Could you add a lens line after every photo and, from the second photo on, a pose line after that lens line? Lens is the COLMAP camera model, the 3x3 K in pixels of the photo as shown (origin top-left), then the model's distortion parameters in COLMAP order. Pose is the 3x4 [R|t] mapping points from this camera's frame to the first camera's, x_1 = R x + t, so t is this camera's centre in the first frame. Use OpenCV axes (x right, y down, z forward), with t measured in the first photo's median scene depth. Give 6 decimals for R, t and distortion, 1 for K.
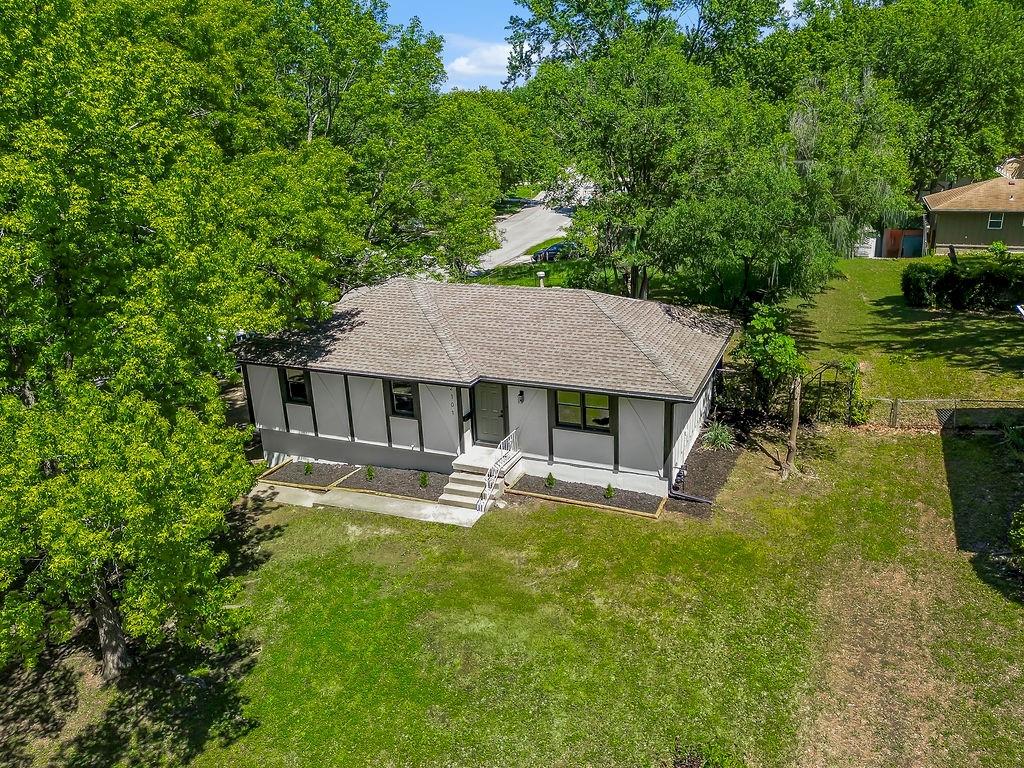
lens RADIAL K [[780.2, 0, 512.0], [0, 780.2, 384.0], [0, 0, 1]] dist [0.009252, -0.002834]
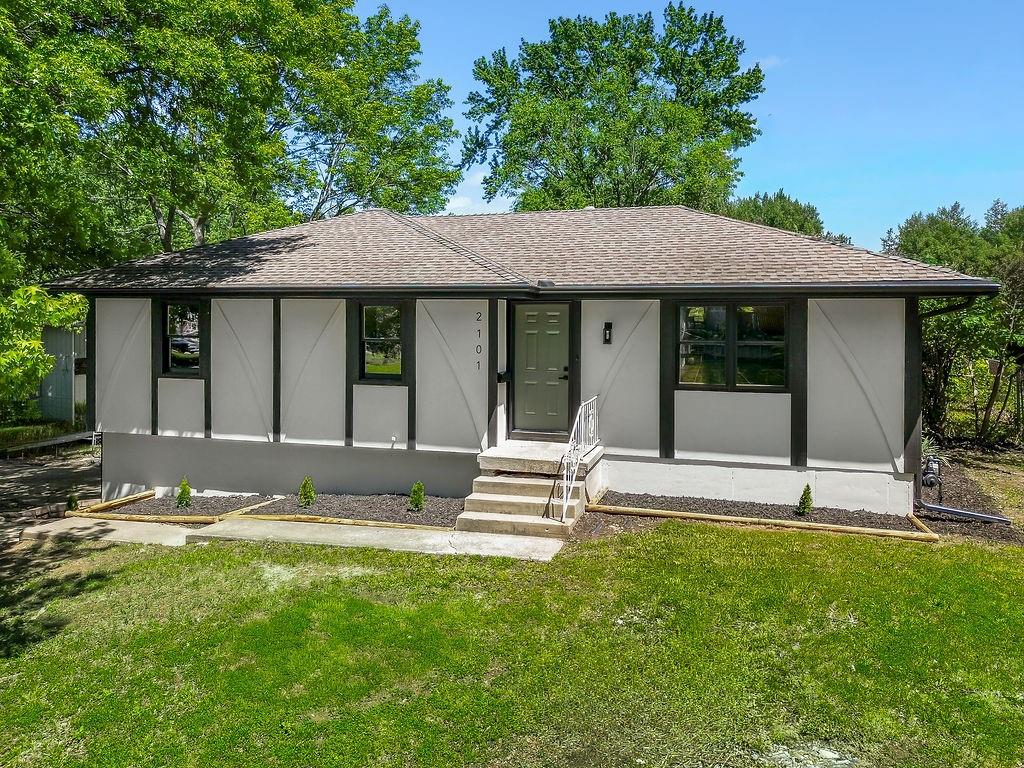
lens RADIAL K [[789.4, 0, 509.7], [0, 789.4, 291.1], [0, 0, 1]] dist [0.000391, -0.003068]
pose [[0.993266, 0.033910, 0.110785, -0.115359], [0.006363, 0.938802, -0.344399, 0.174971], [-0.115684, 0.342784, 0.932264, 0.468740]]
